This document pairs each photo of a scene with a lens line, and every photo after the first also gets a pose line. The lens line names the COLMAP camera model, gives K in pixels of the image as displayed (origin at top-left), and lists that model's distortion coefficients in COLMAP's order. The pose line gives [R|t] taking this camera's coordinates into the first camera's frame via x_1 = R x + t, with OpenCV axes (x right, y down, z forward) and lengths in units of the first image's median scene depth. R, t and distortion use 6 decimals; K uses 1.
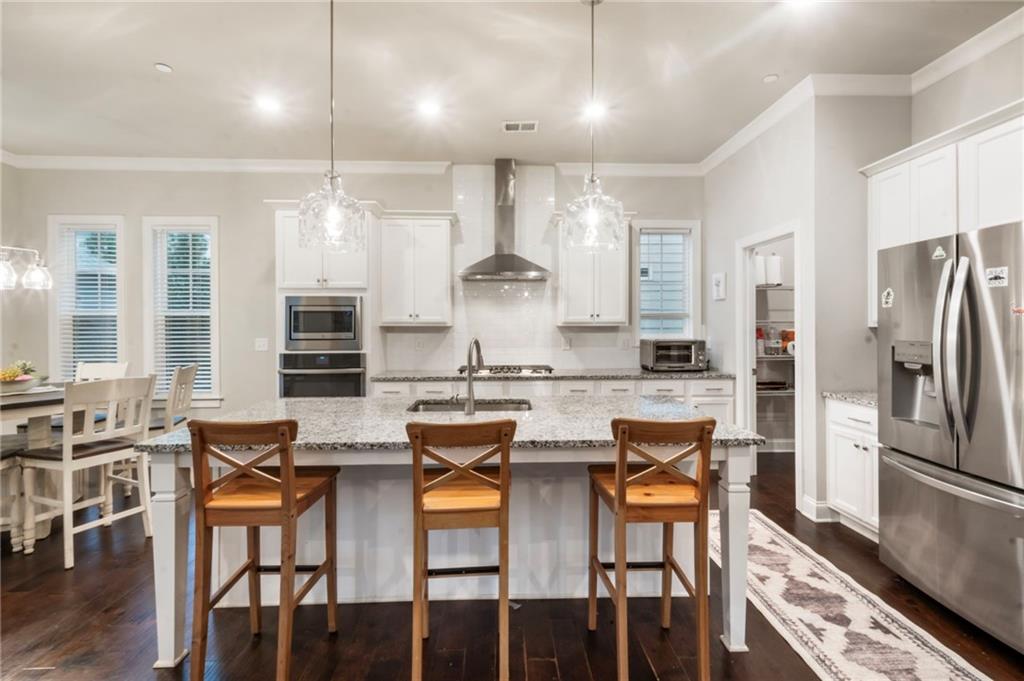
lens RADIAL K [[441.8, 0, 514.5], [0, 441.8, 325.1], [0, 0, 1]] dist [0.008243, -0.000186]
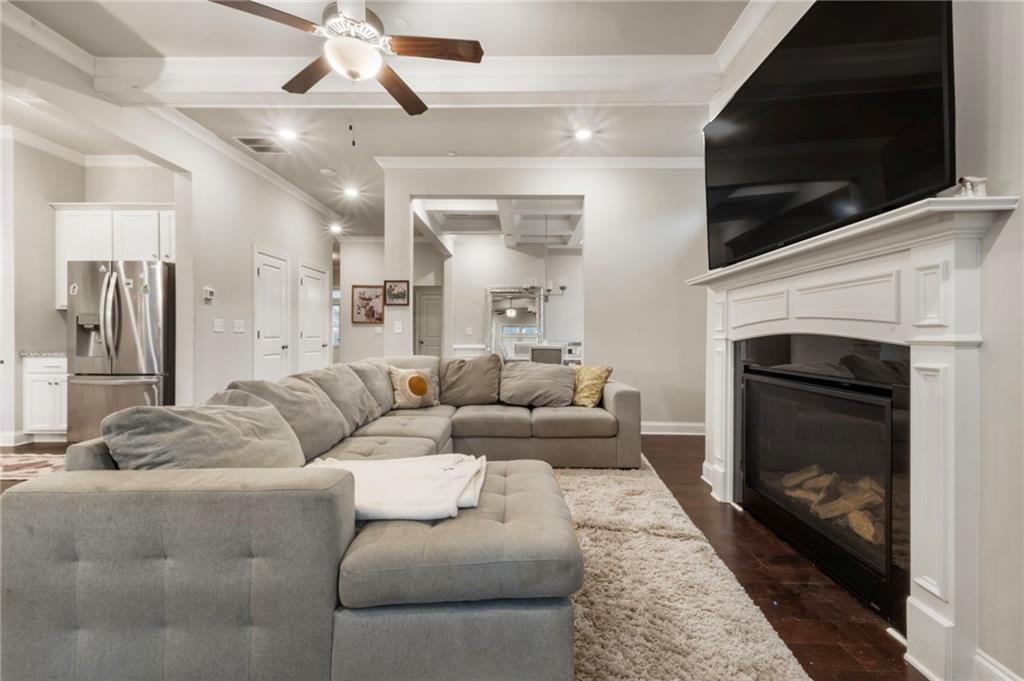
lens RADIAL K [[439.2, 0, 517.9], [0, 439.2, 337.7], [0, 0, 1]] dist [0.006648, -0.000320]
pose [[0.052997, -0.001668, 0.998593, -0.473347], [-0.004807, 0.999987, 0.001925, 0.069533], [-0.998583, -0.004903, 0.052988, -0.493158]]
